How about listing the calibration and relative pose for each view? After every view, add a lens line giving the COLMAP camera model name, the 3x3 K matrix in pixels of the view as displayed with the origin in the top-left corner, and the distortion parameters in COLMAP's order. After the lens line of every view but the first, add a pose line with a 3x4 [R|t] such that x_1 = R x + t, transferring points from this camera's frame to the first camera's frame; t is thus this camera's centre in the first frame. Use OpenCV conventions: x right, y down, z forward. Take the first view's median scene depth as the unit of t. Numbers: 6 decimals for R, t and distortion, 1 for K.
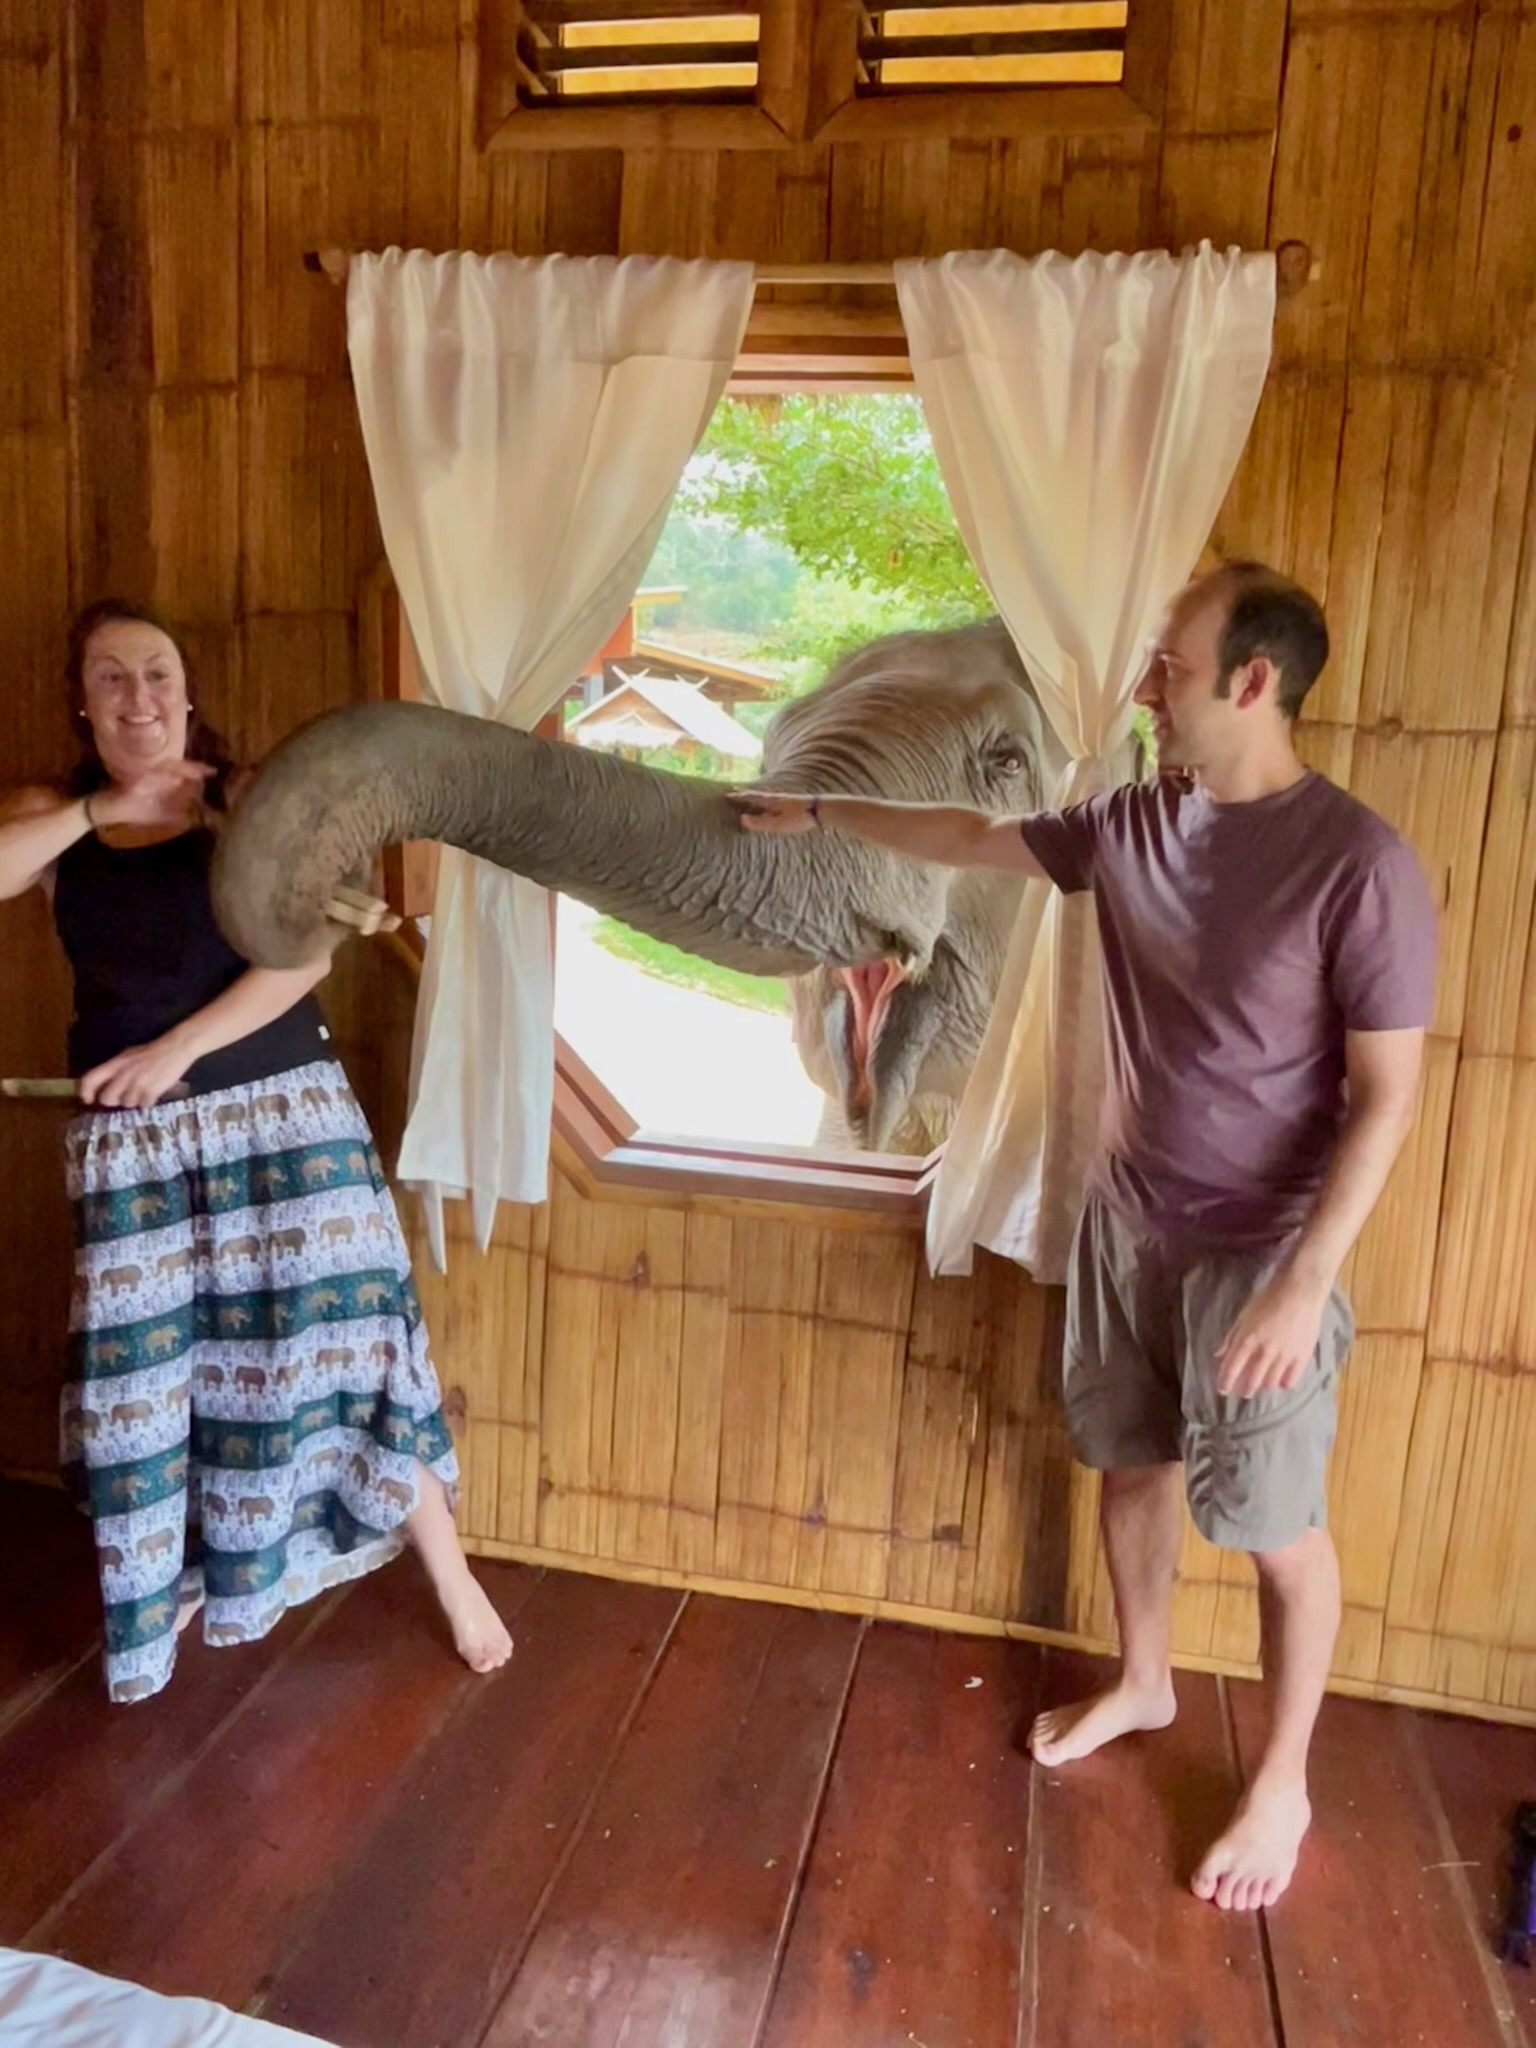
lens RADIAL K [[1512.2, 0, 770.5], [0, 1512.2, 1008.1], [0, 0, 1]] dist [0.019778, -0.005237]
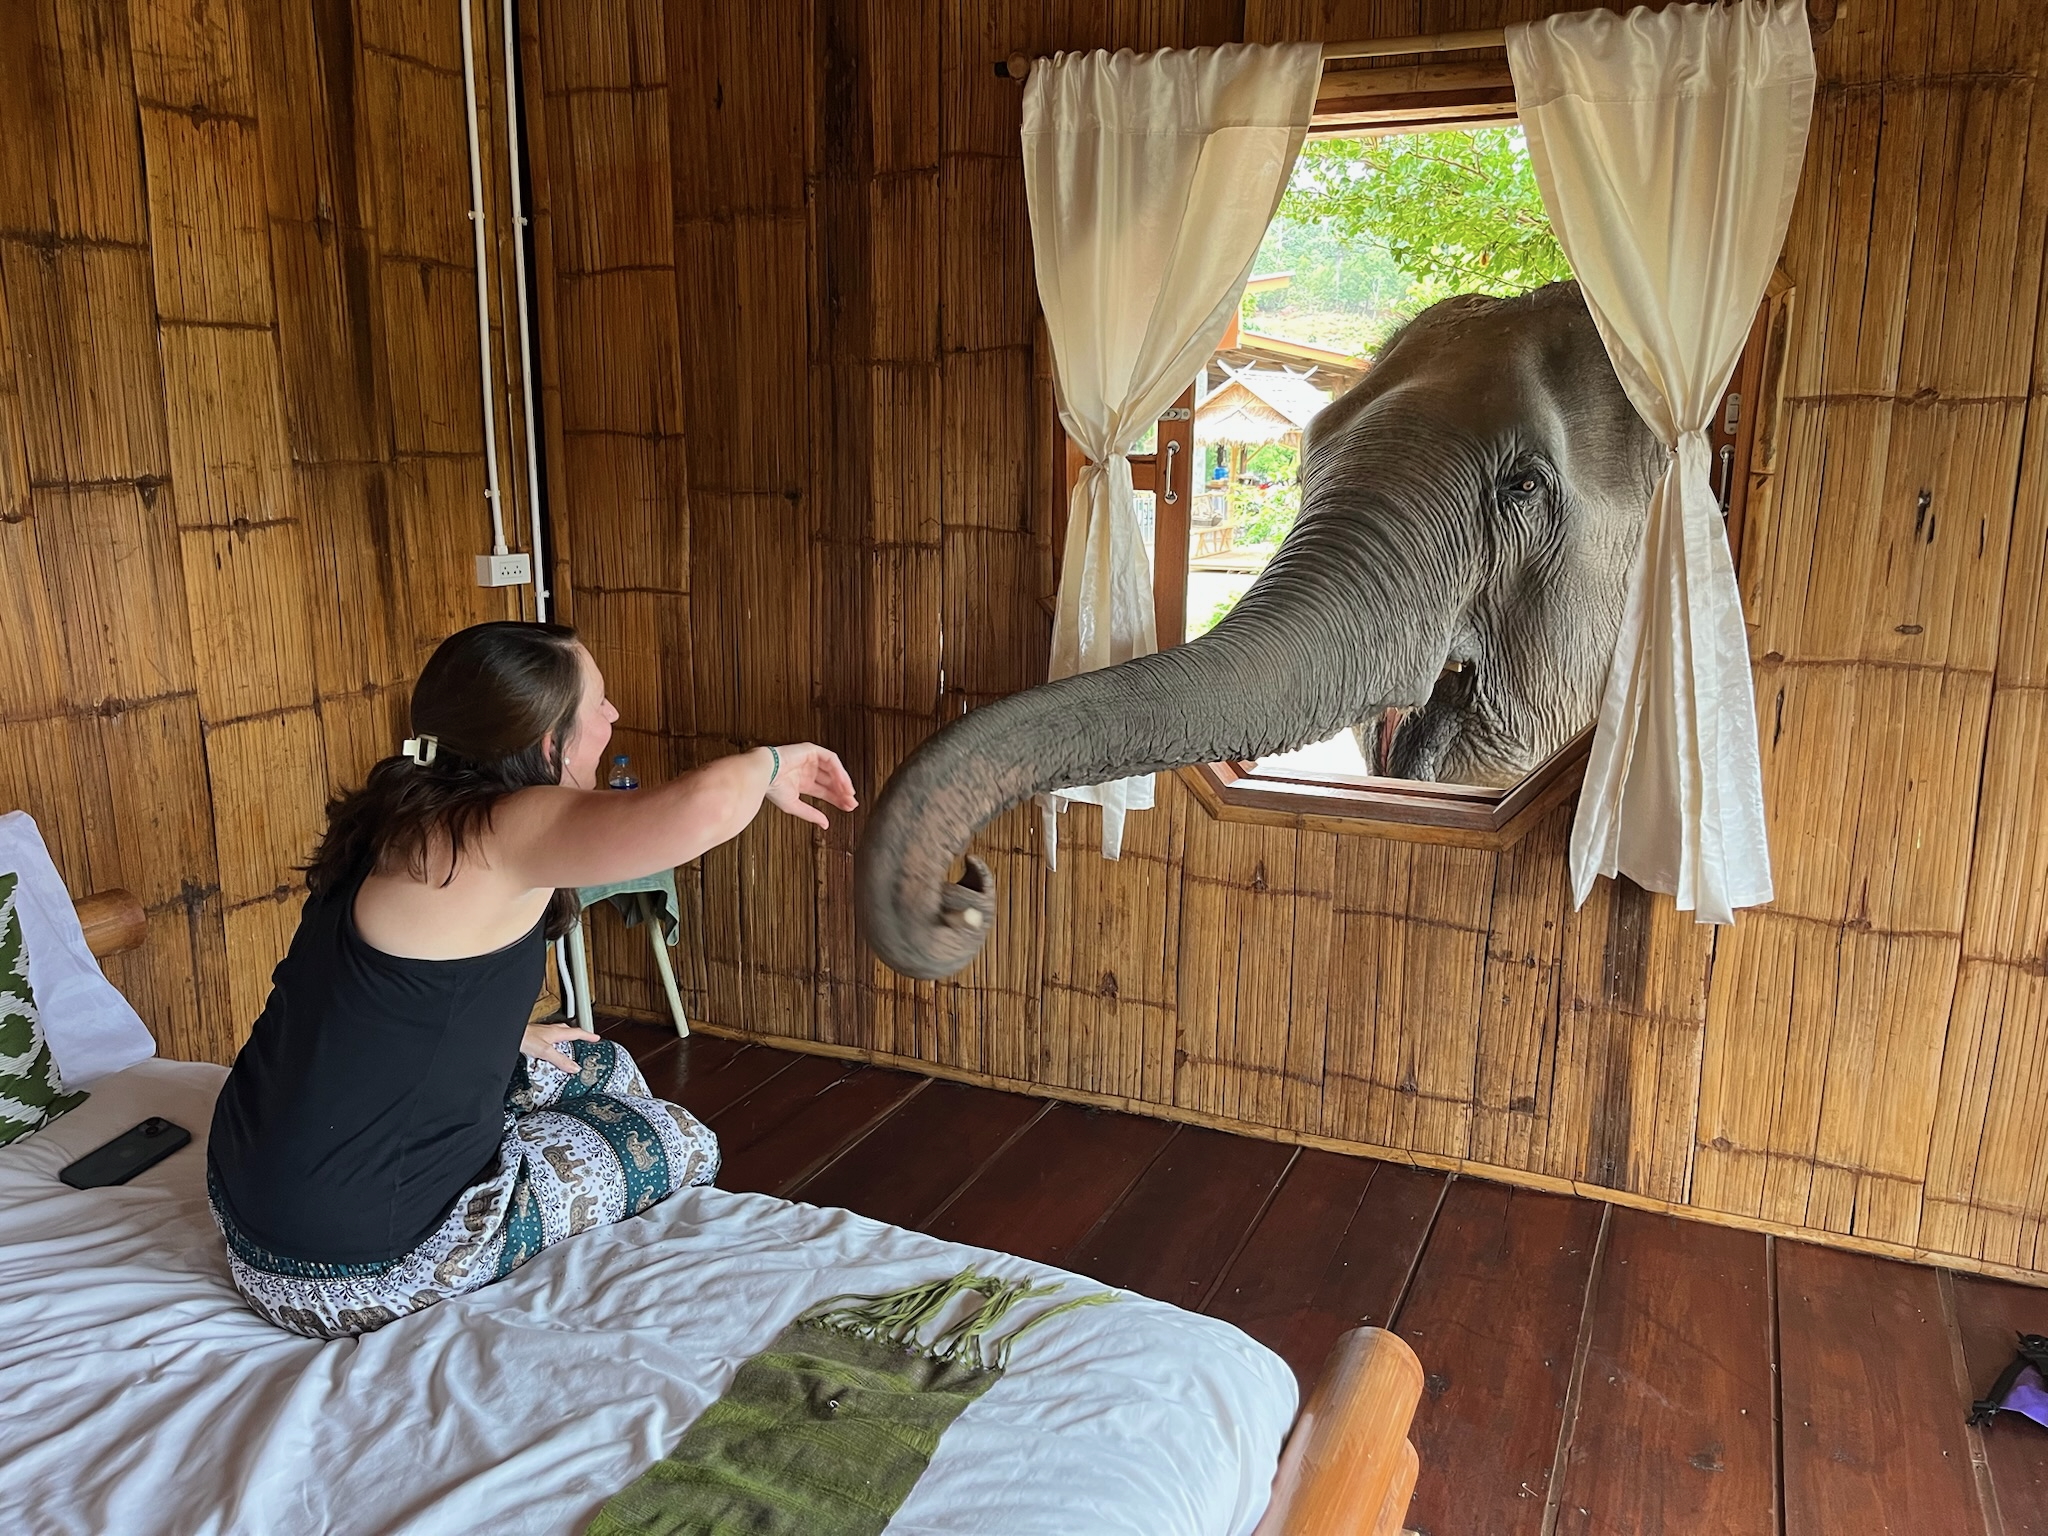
lens RADIAL K [[1567.7, 0, 1042.2], [0, 1567.7, 769.3], [0, 0, 1]] dist [0.027890, -0.025416]
pose [[0.977117, 0.002133, -0.212690, 0.011205], [0.005045, 0.999436, 0.033199, 0.043859], [0.212640, -0.033512, 0.976556, -0.264262]]
